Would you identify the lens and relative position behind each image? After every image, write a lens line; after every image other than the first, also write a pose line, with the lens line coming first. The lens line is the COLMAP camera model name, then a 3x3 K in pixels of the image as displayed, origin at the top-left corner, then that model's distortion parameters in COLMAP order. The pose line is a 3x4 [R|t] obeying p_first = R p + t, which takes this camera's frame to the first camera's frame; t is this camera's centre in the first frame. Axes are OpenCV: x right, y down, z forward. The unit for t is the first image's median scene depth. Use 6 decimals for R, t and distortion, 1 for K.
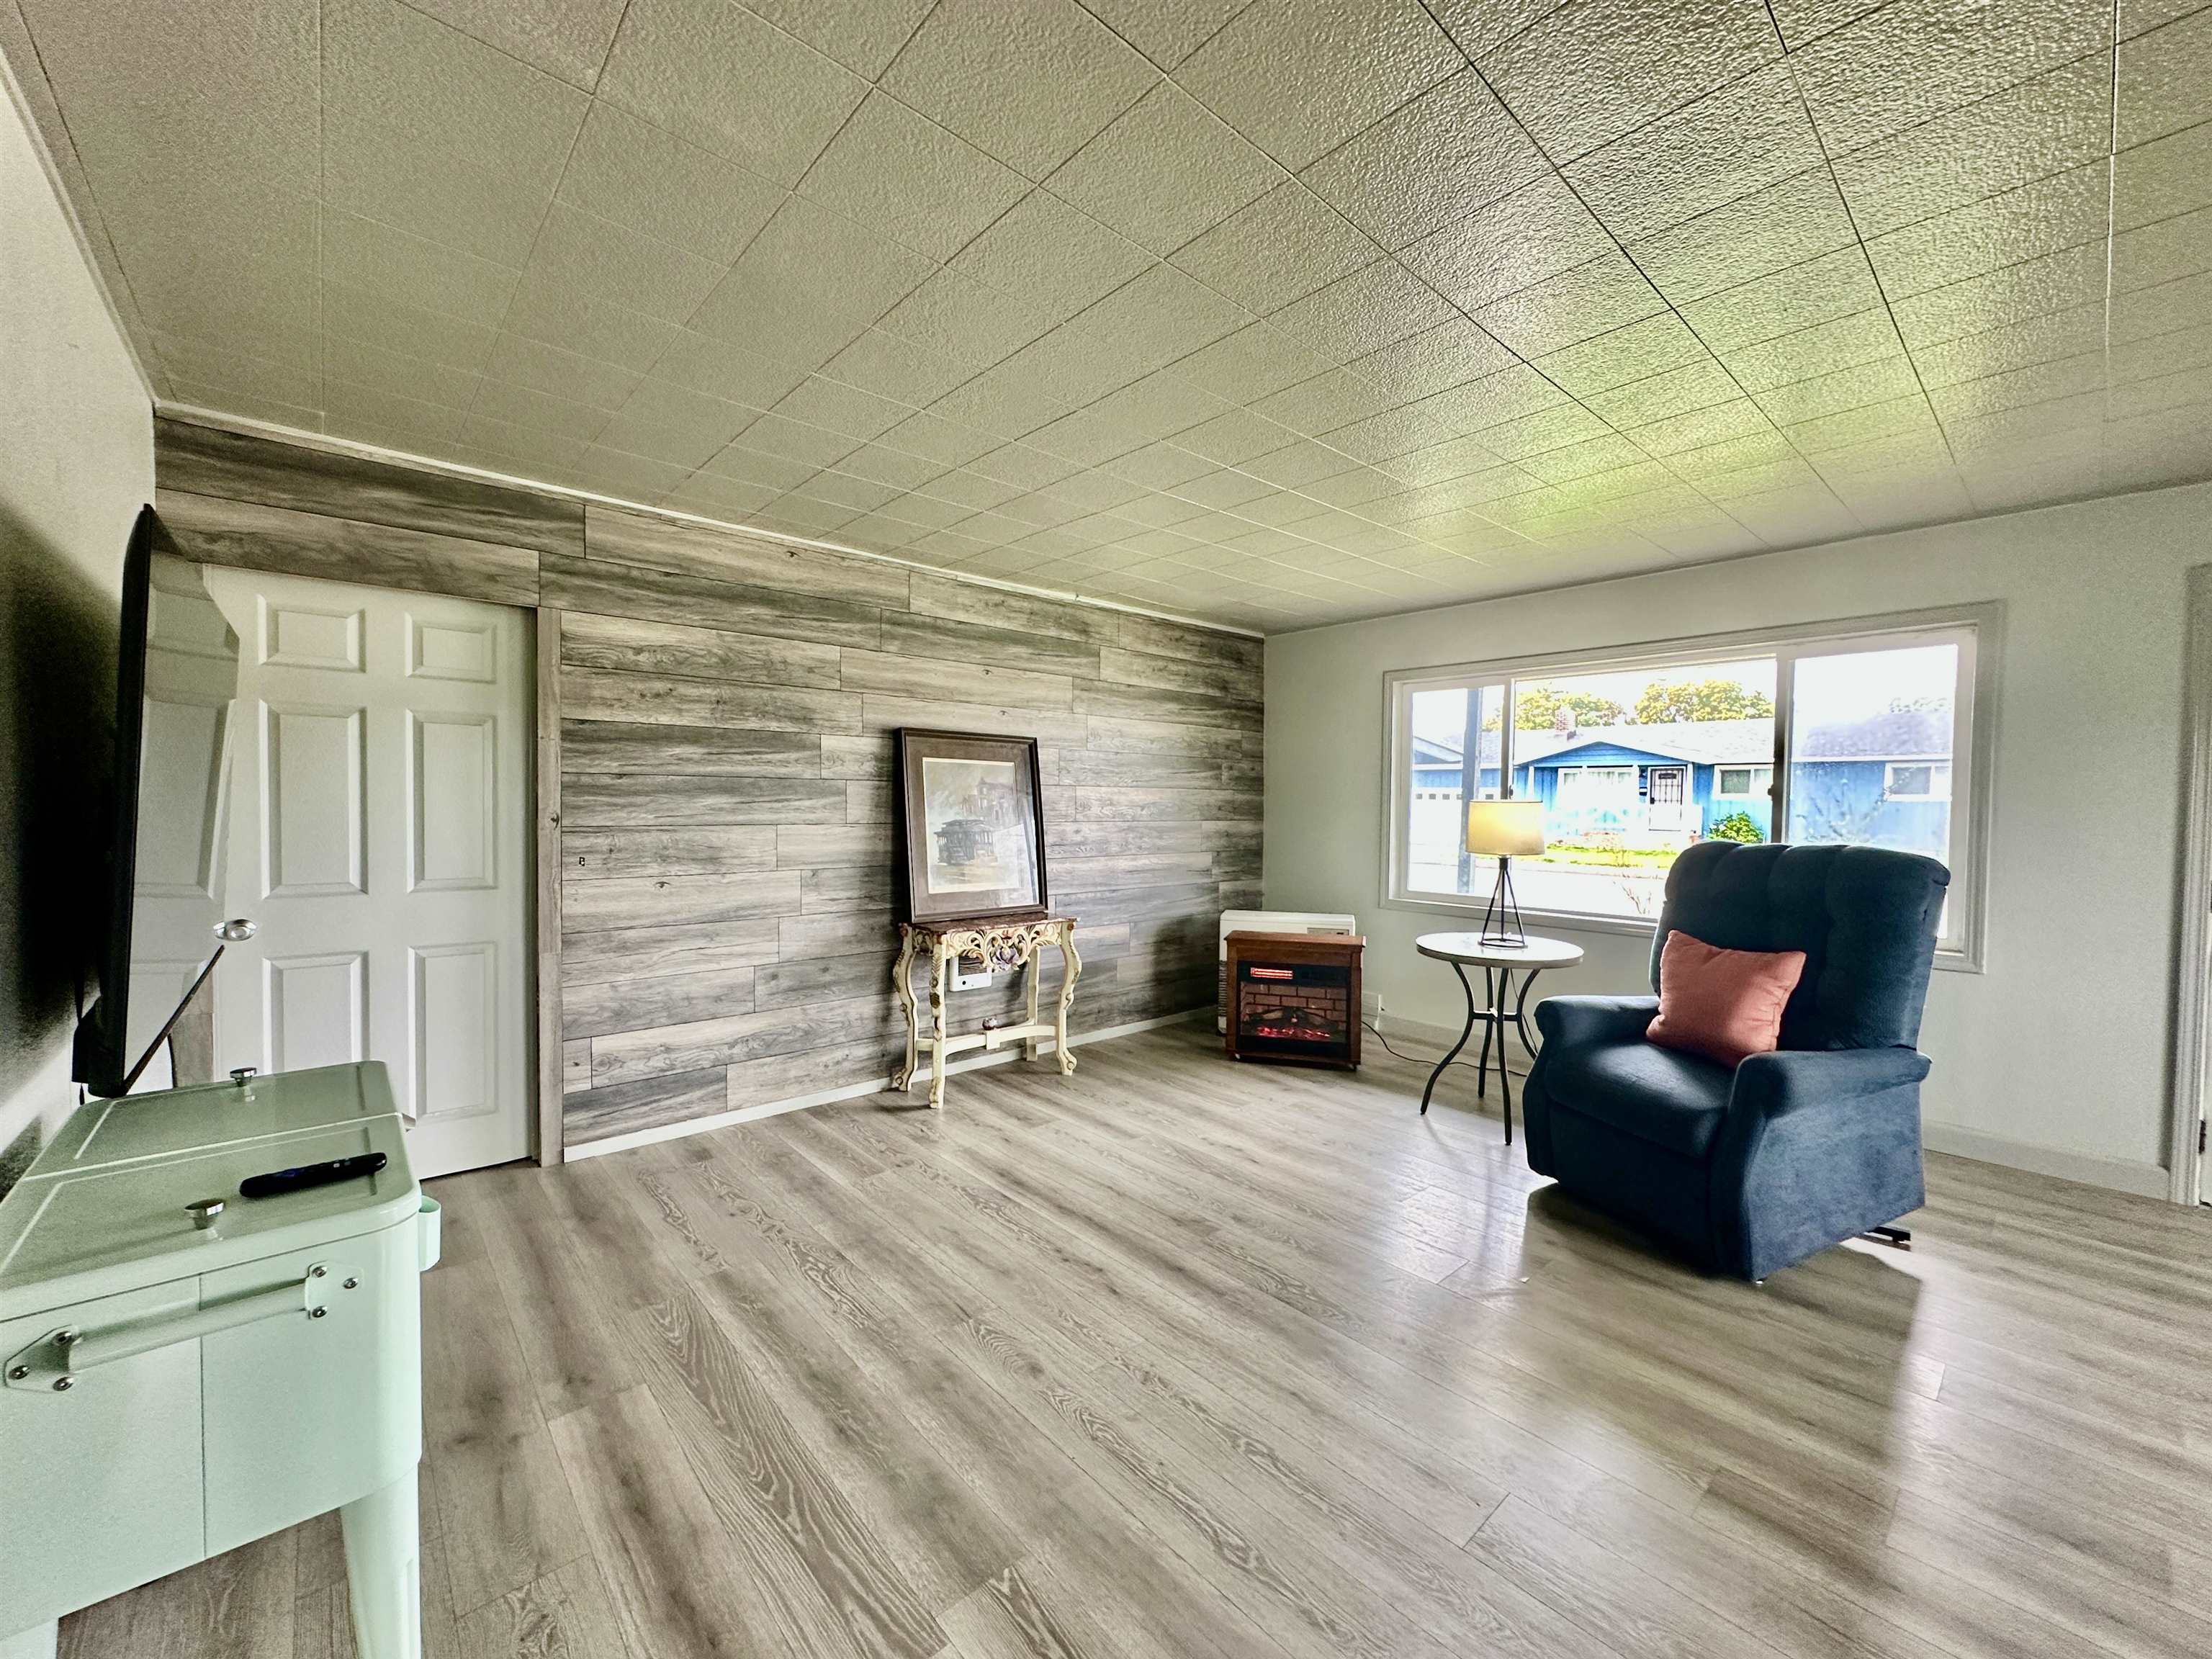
lens RADIAL K [[881.7, 0, 1108.2], [0, 881.7, 828.4], [0, 0, 1]] dist [-0.003118, -0.000496]
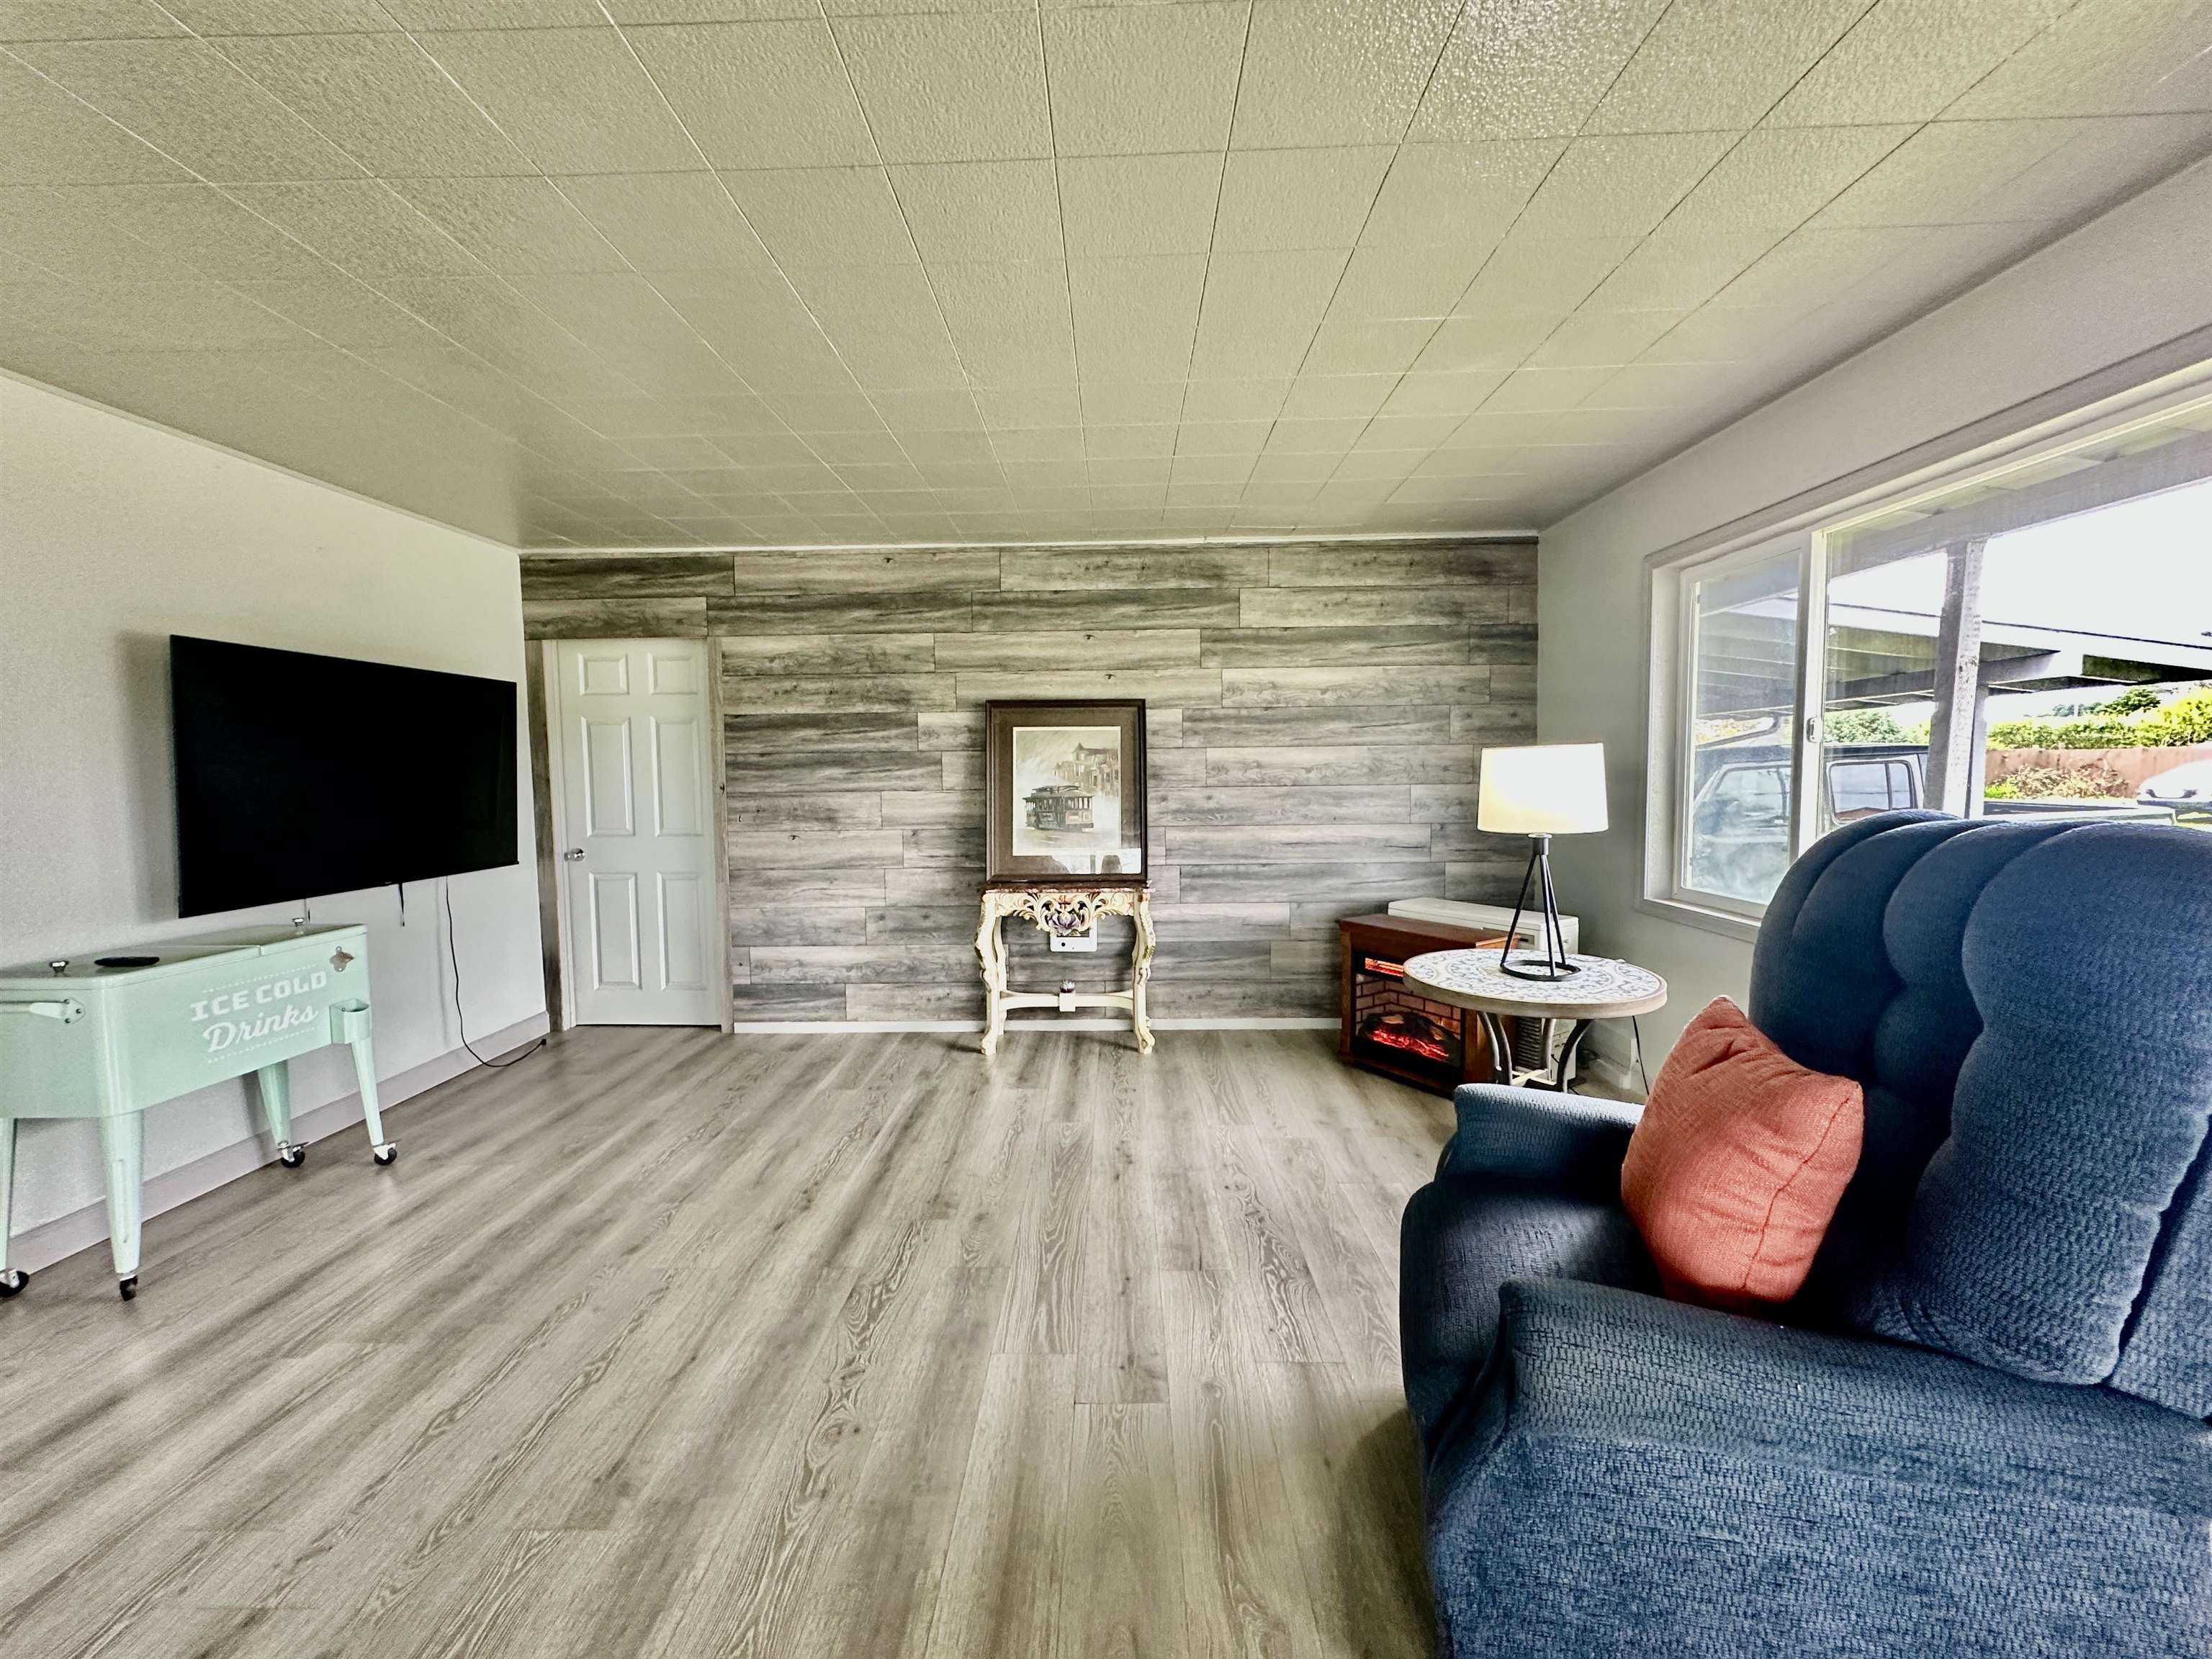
lens RADIAL K [[881.7, 0, 1103.0], [0, 881.7, 830.0], [0, 0, 1]] dist [-0.003118, -0.000496]
pose [[0.733390, 0.023802, -0.679391, 0.648442], [0.000010, 0.999387, 0.035023, 0.006532], [0.679808, -0.025692, 0.732940, 0.322840]]
